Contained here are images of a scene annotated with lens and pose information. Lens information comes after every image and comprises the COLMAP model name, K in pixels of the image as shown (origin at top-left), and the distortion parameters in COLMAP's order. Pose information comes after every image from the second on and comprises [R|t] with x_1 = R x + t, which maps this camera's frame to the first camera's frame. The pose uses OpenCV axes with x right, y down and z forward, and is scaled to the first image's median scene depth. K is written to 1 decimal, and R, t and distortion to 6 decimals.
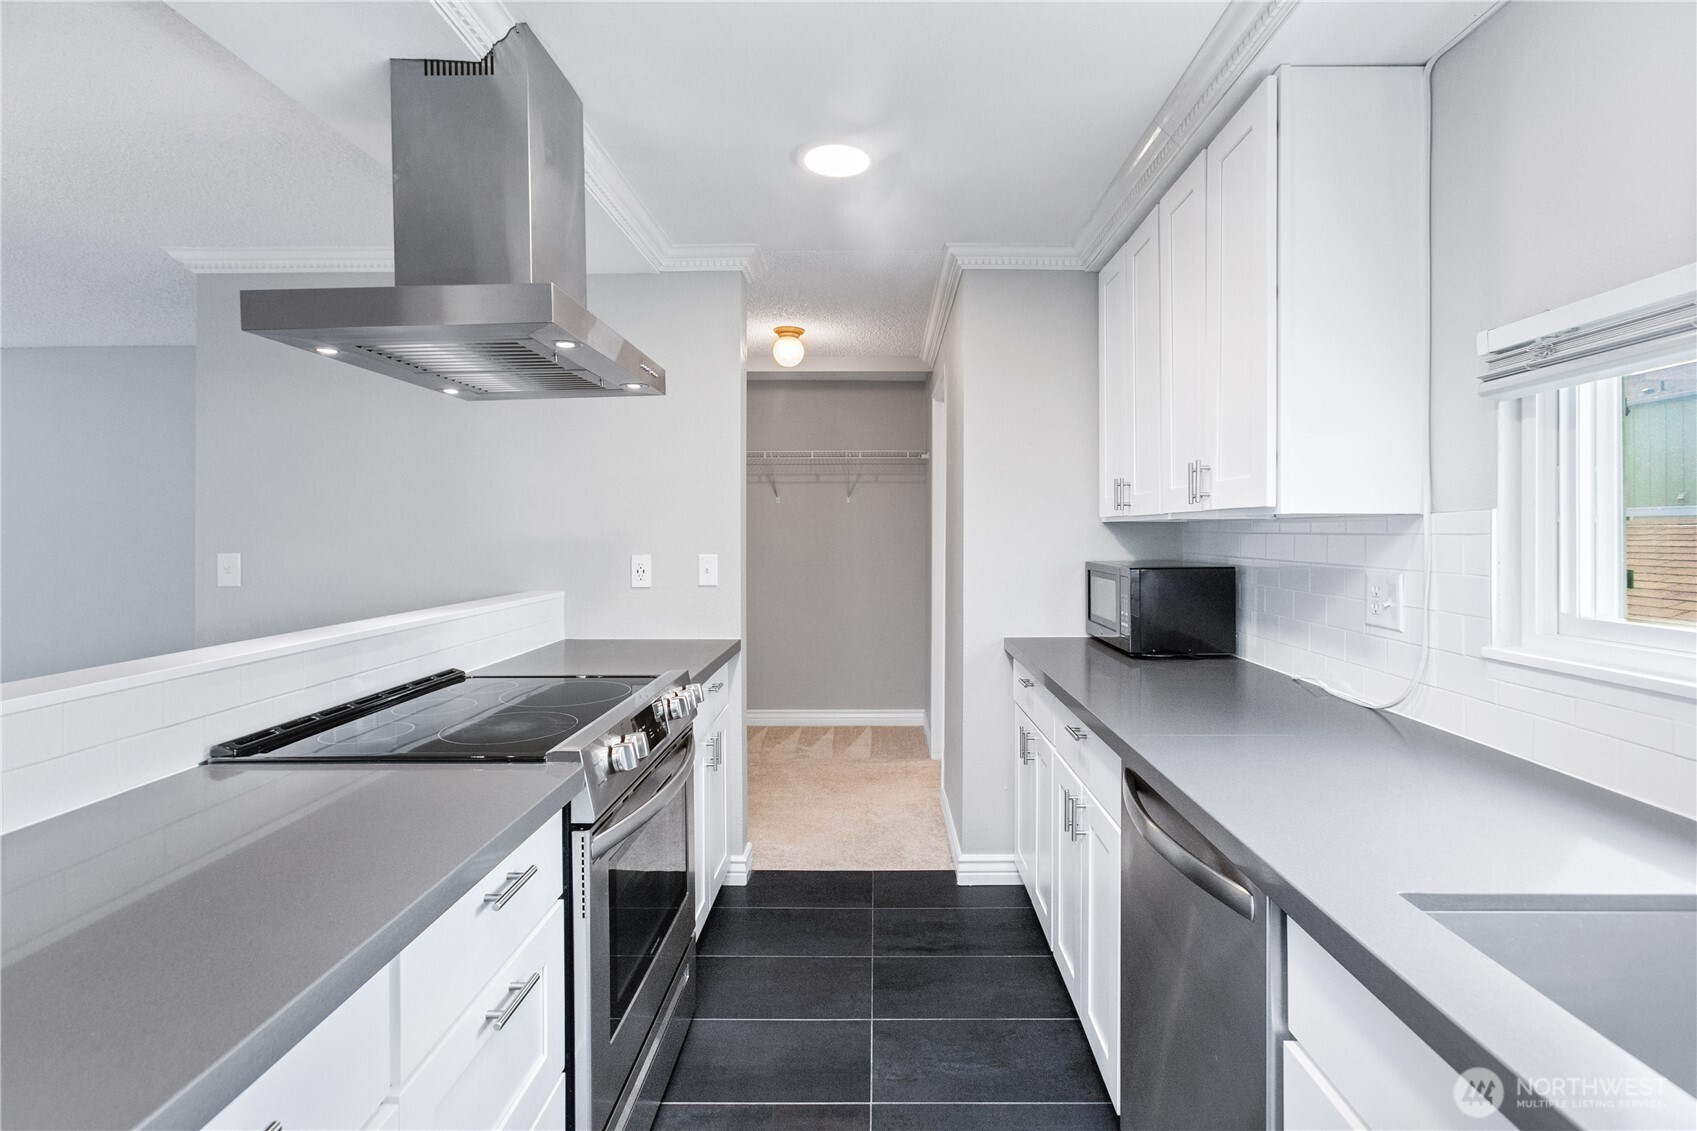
lens RADIAL K [[732.3, 0, 848.5], [0, 732.3, 565.5], [0, 0, 1]] dist [-0.014597, 0.010143]
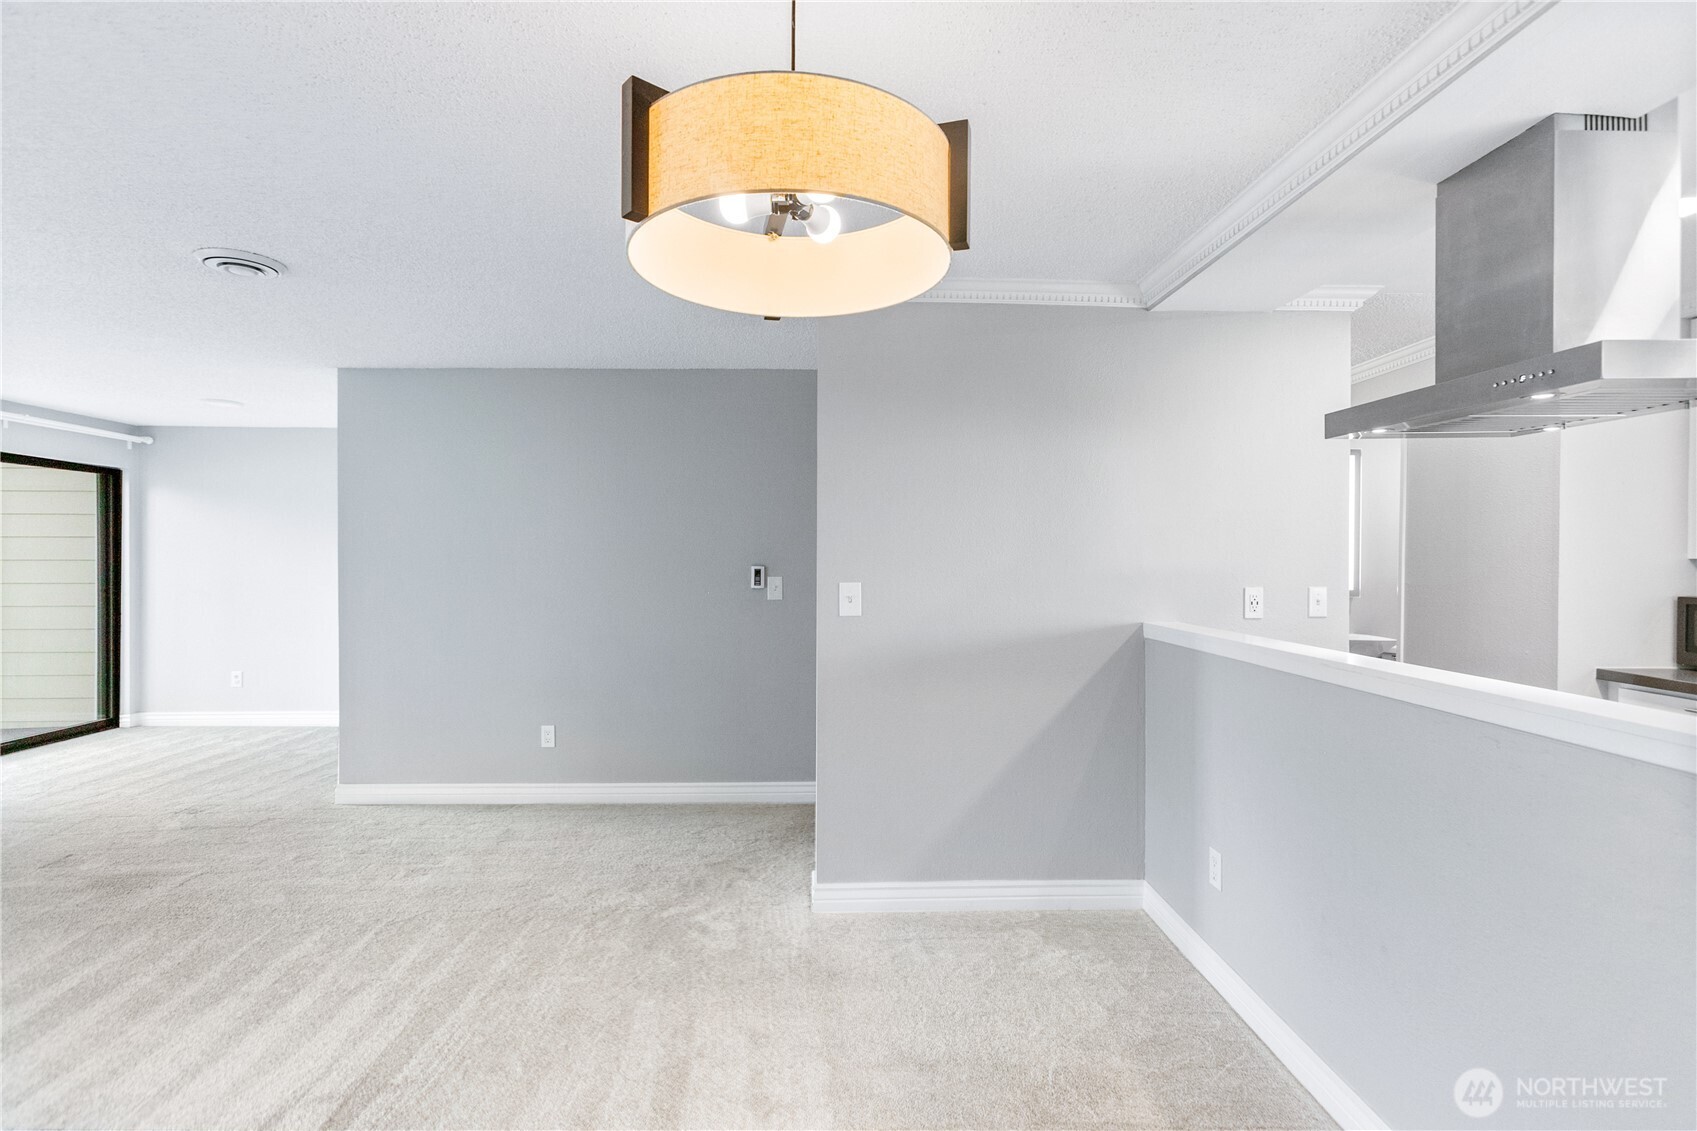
lens RADIAL K [[745.1, 0, 848.5], [0, 745.1, 565.5], [0, 0, 1]] dist [-0.000714, 0.009159]
pose [[0.998839, 0.008071, 0.047498, -0.901582], [-0.006258, 0.999250, -0.038203, -0.000588], [-0.047771, 0.037861, 0.998141, -0.003874]]
